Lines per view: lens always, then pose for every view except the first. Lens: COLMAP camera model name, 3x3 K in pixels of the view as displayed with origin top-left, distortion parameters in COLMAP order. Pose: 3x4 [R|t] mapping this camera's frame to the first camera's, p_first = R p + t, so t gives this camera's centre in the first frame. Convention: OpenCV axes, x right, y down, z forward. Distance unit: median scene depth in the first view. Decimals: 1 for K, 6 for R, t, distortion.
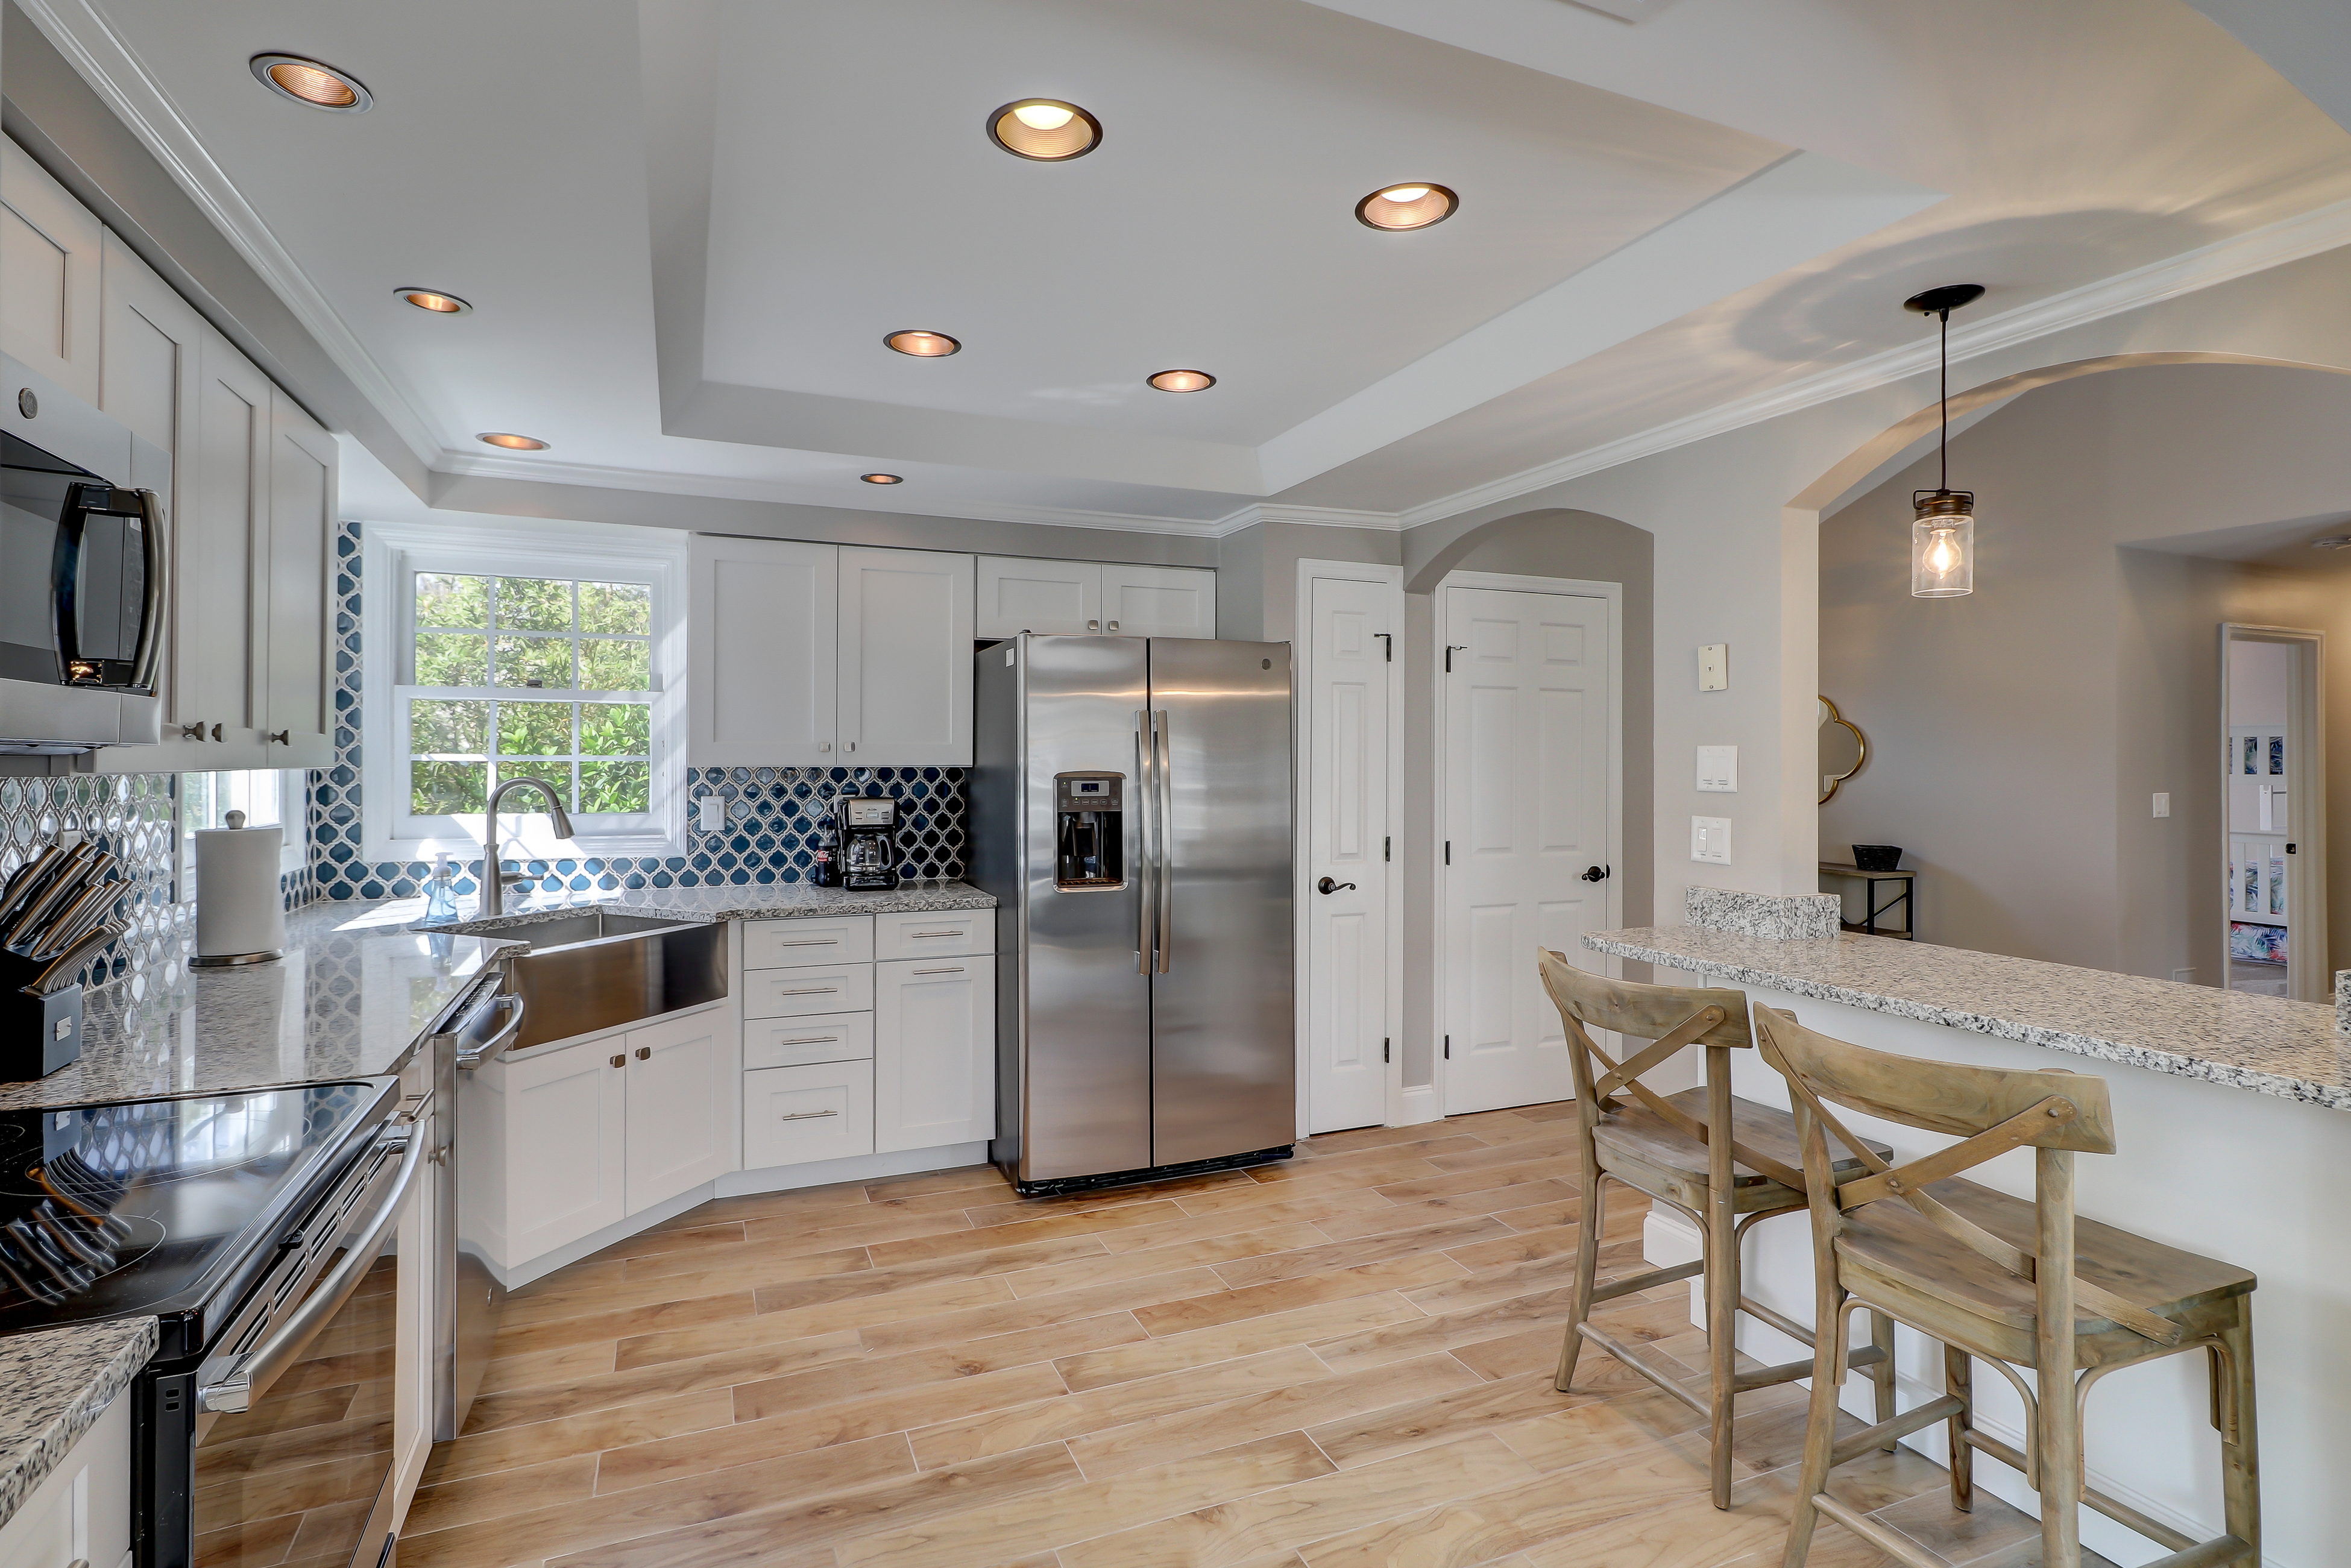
lens RADIAL K [[1131.2, 0, 1208.1], [0, 1131.2, 752.7], [0, 0, 1]] dist [-0.000164, 0.001200]
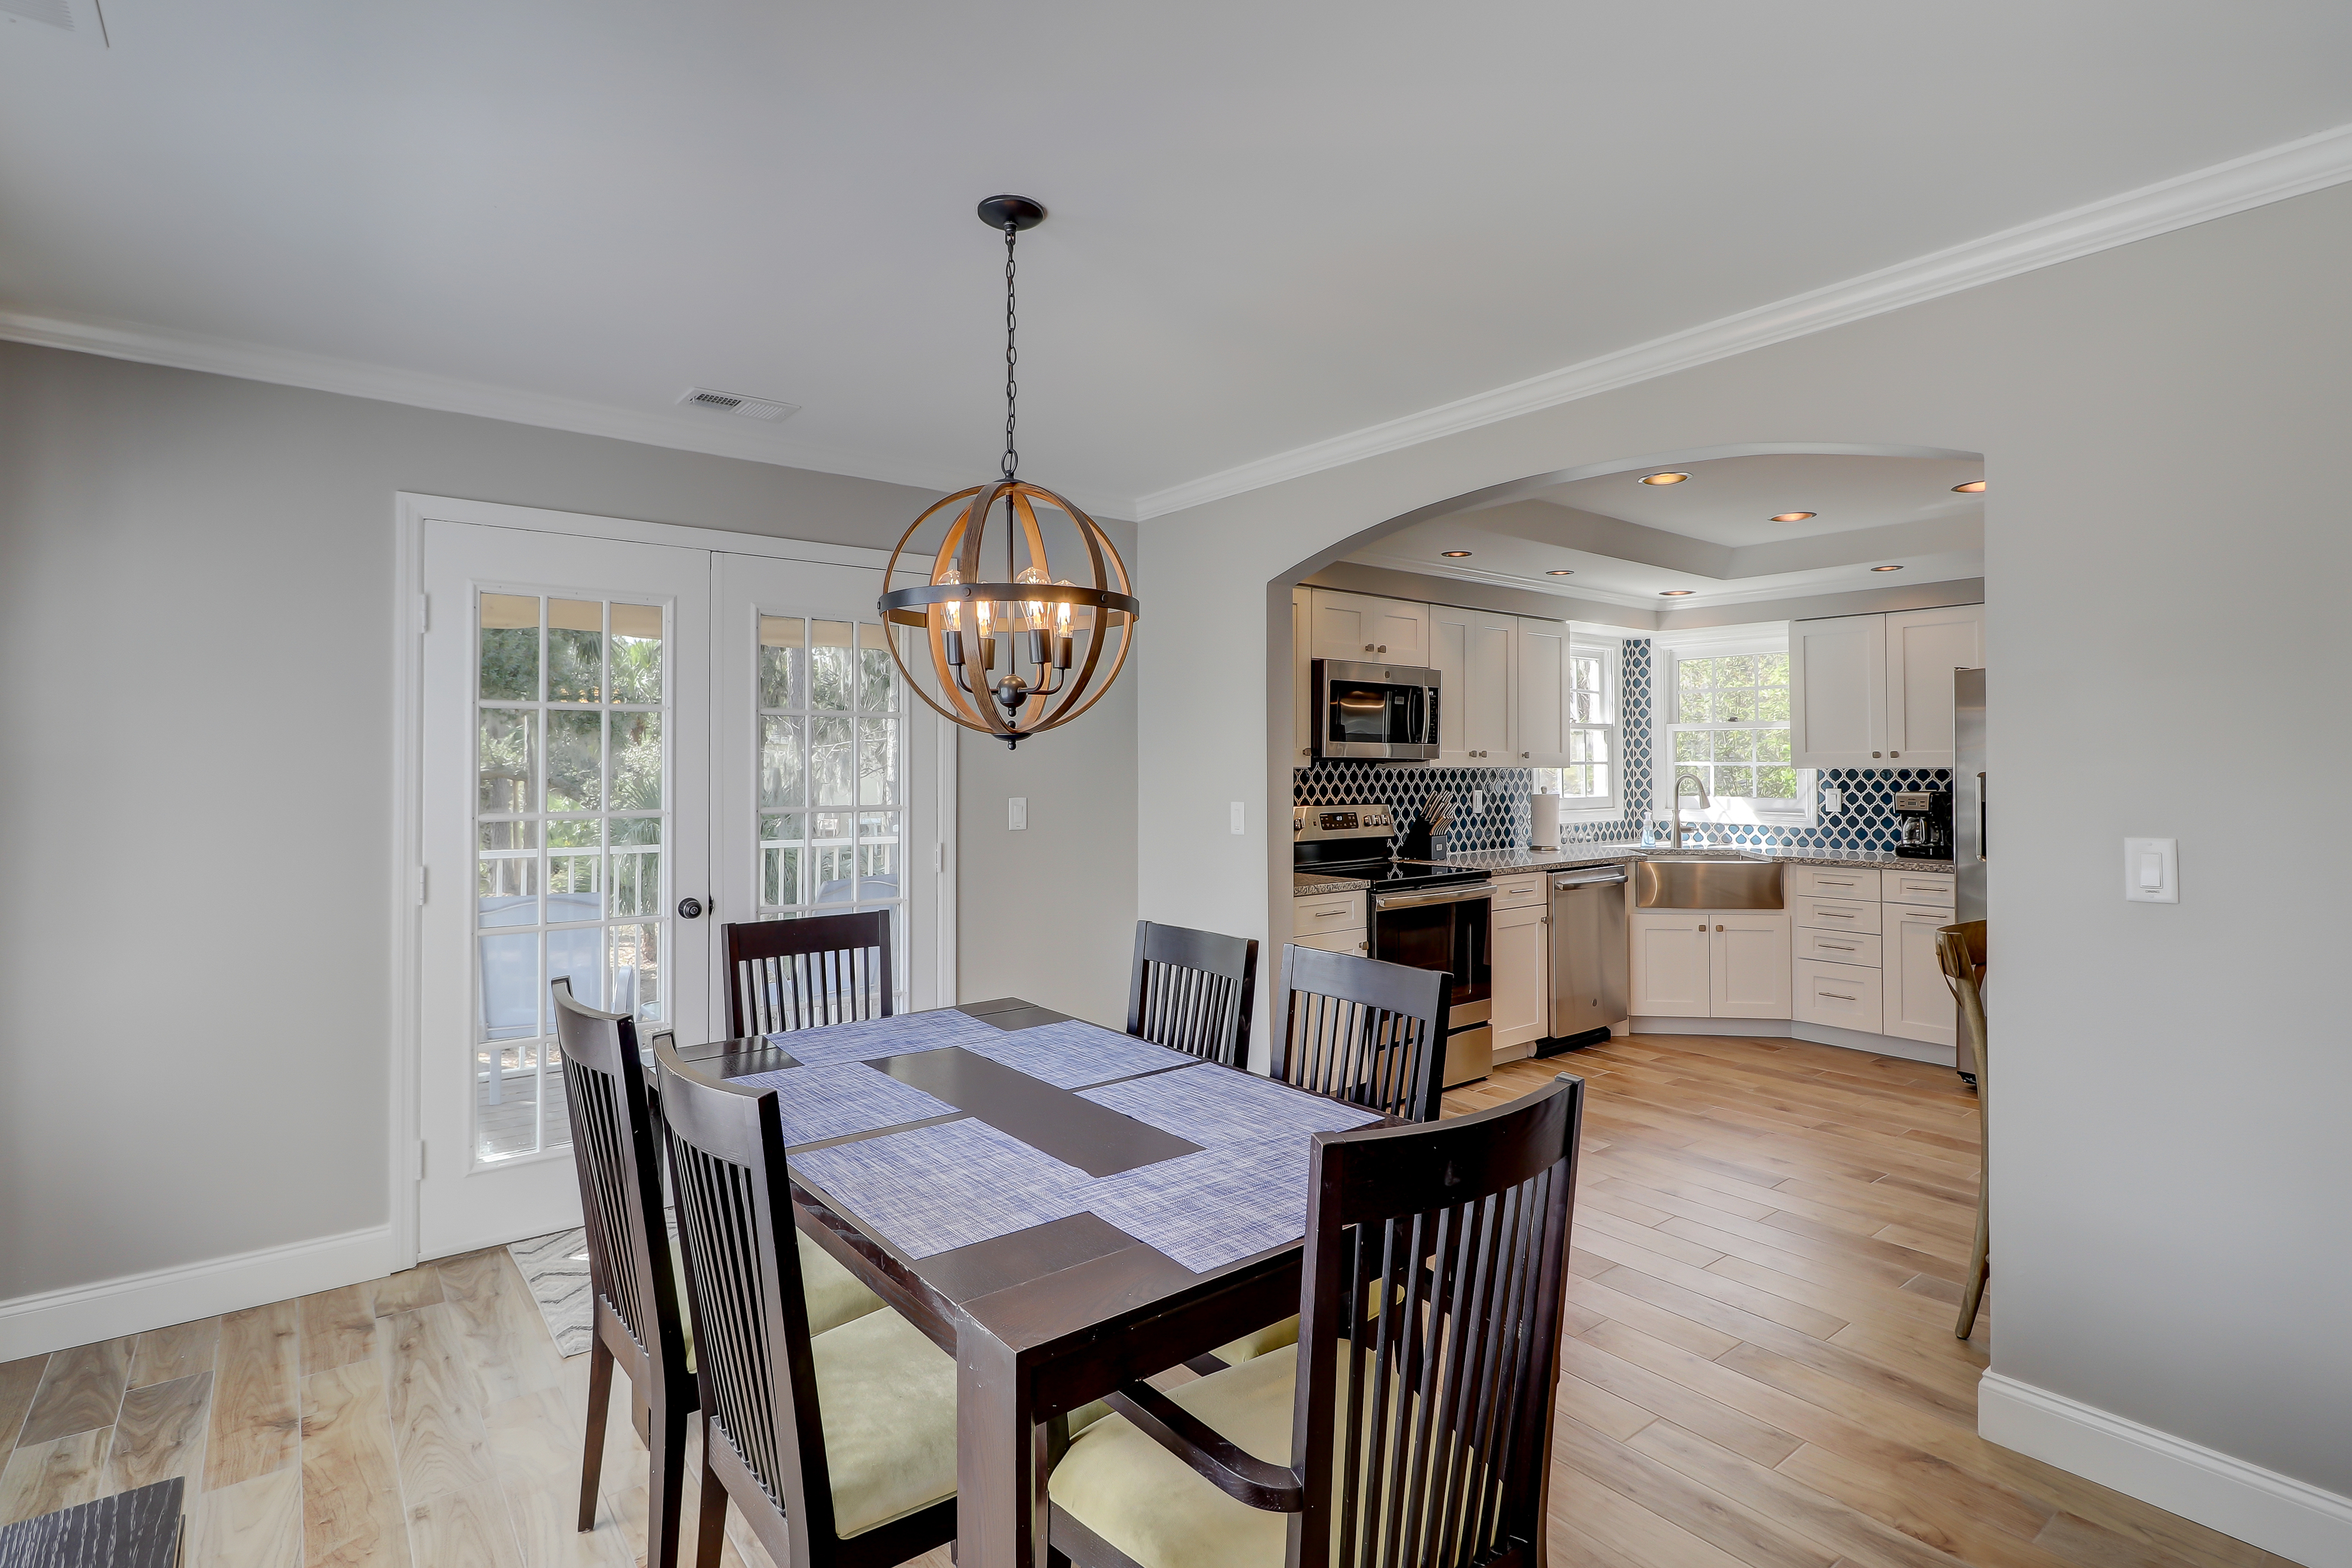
lens RADIAL K [[1063.2, 0, 1189.8], [0, 1063.2, 753.8], [0, 0, 1]] dist [0.000372, 0.000306]
pose [[0.276477, -0.014022, -0.960918, 0.704670], [0.007041, 0.999896, -0.012565, 0.004372], [0.960995, -0.003292, 0.276547, -0.211973]]
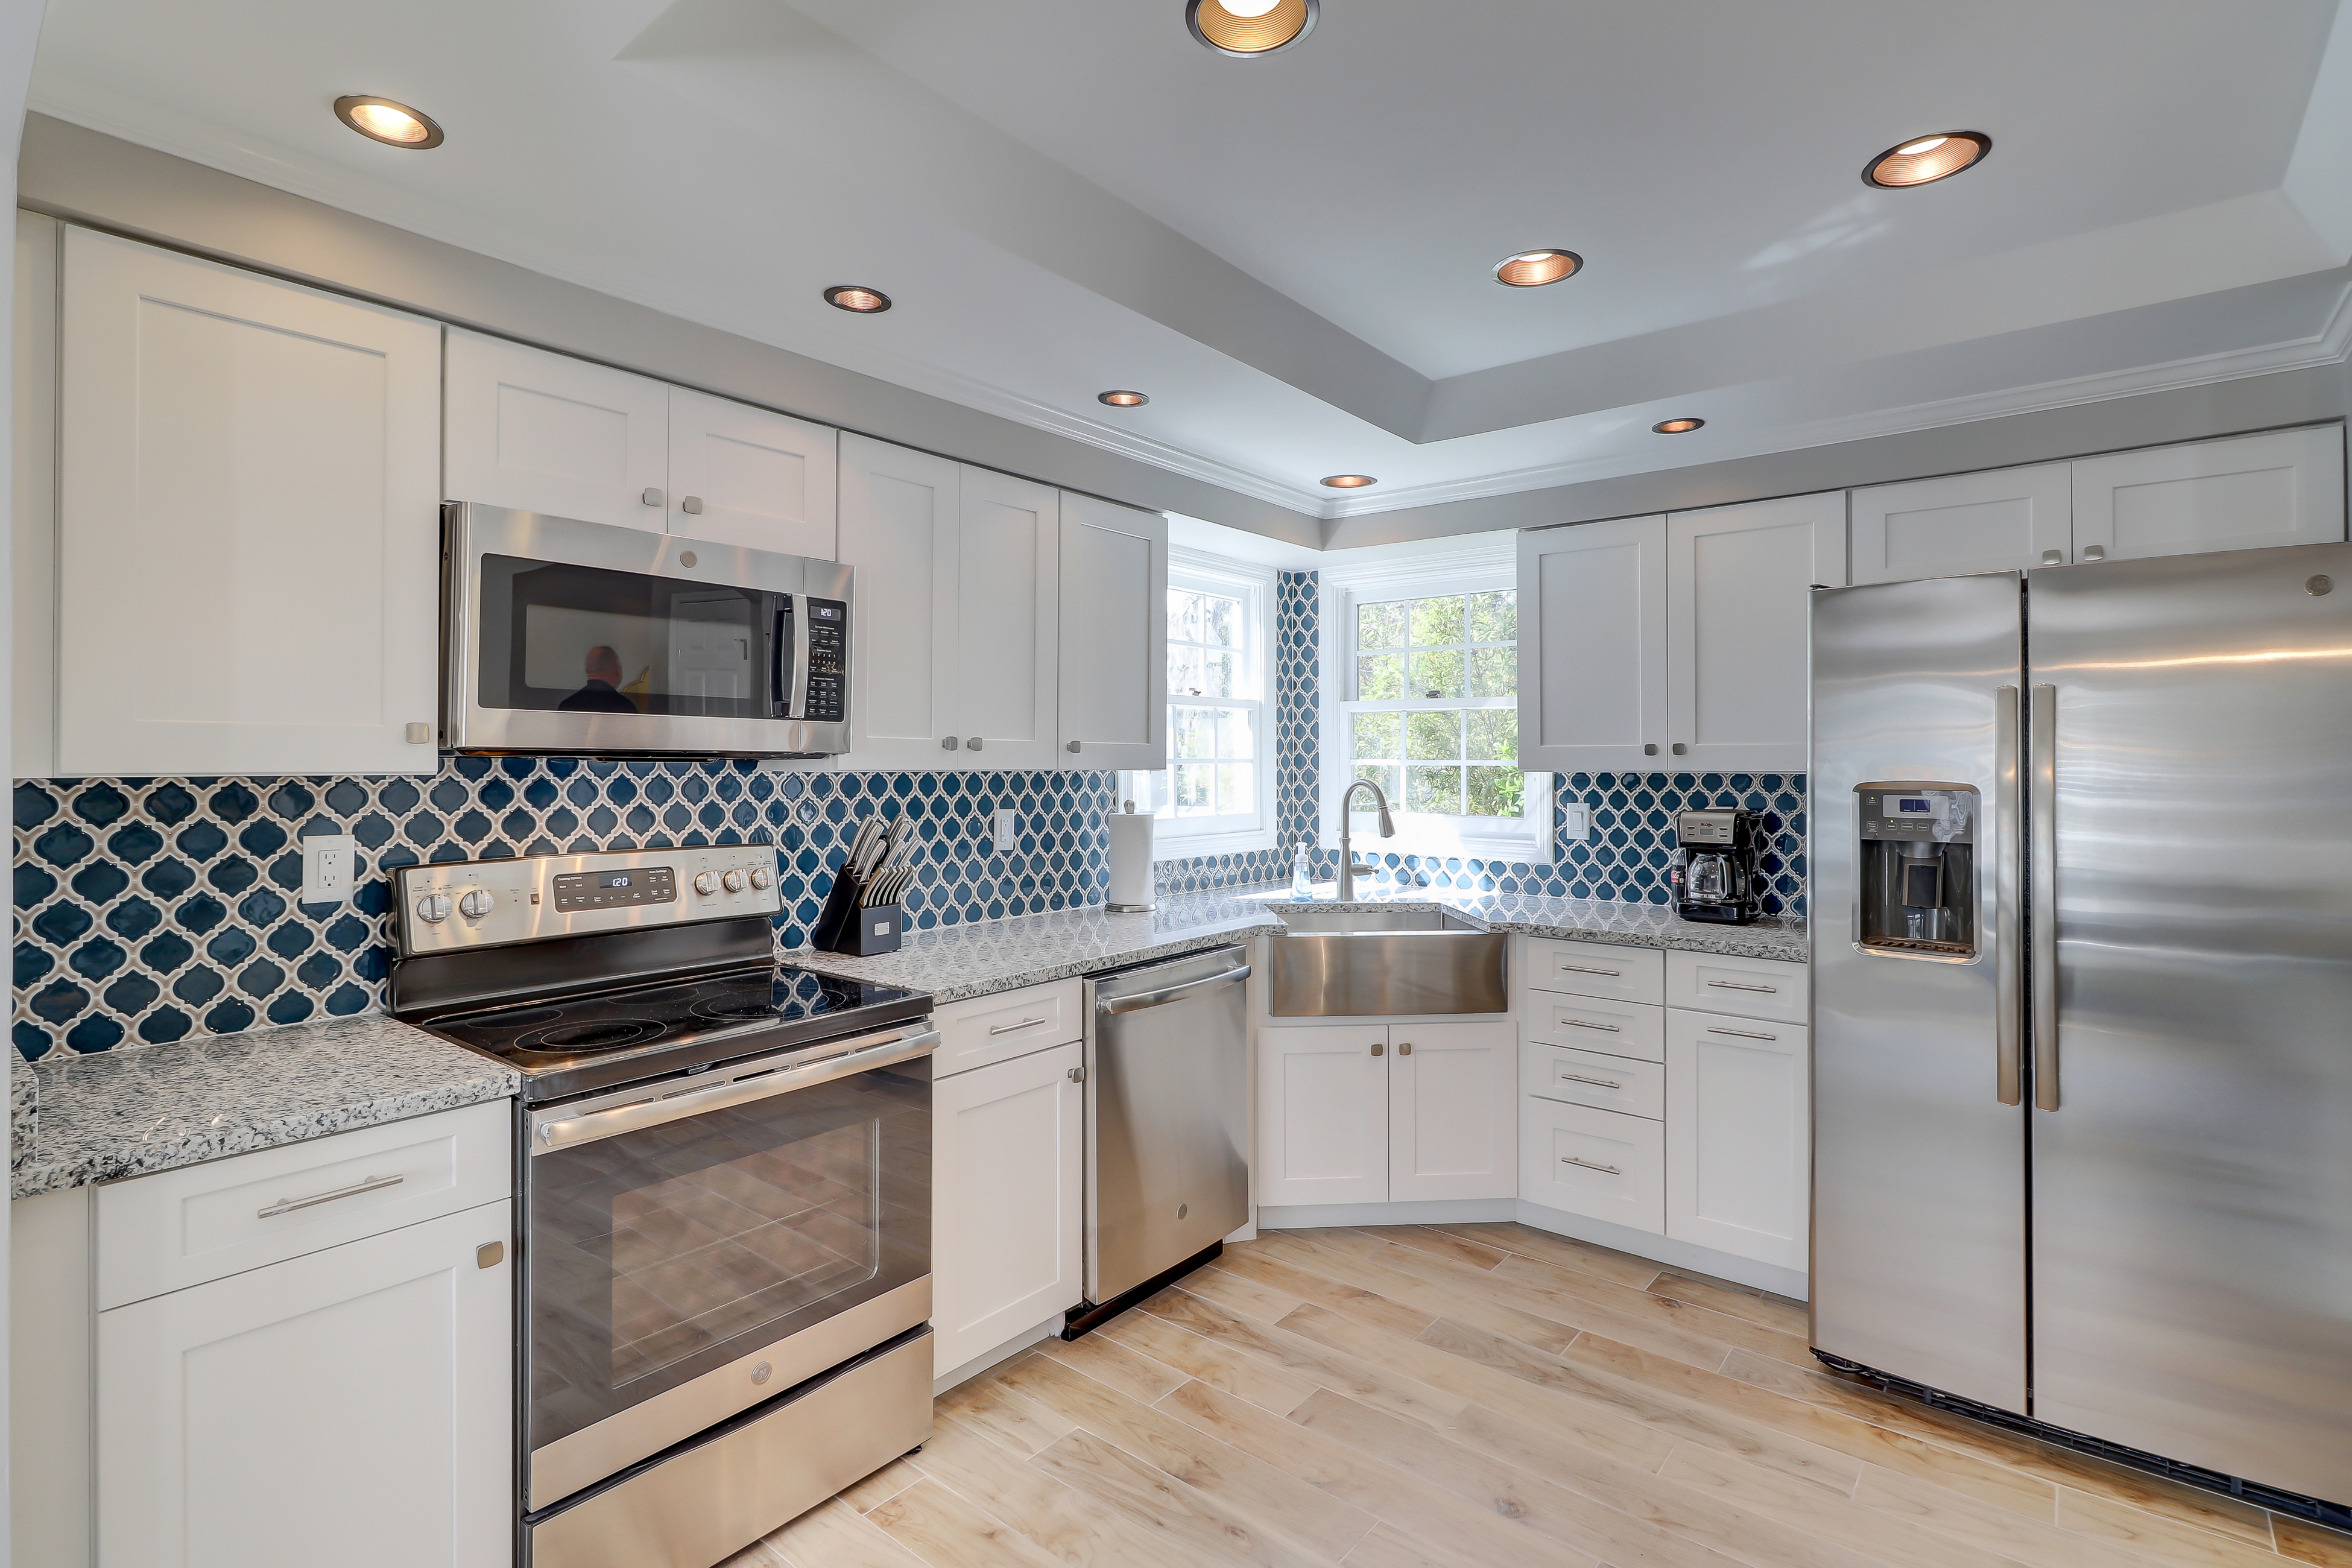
lens RADIAL K [[1148.9, 0, 1116.2], [0, 1148.9, 756.8], [0, 0, 1]] dist [-0.001131, 0.000426]
pose [[0.456124, -0.005048, -0.889902, 0.249822], [0.003584, 0.999986, -0.003835, 0.002174], [0.889909, -0.001440, 0.456136, 0.229418]]
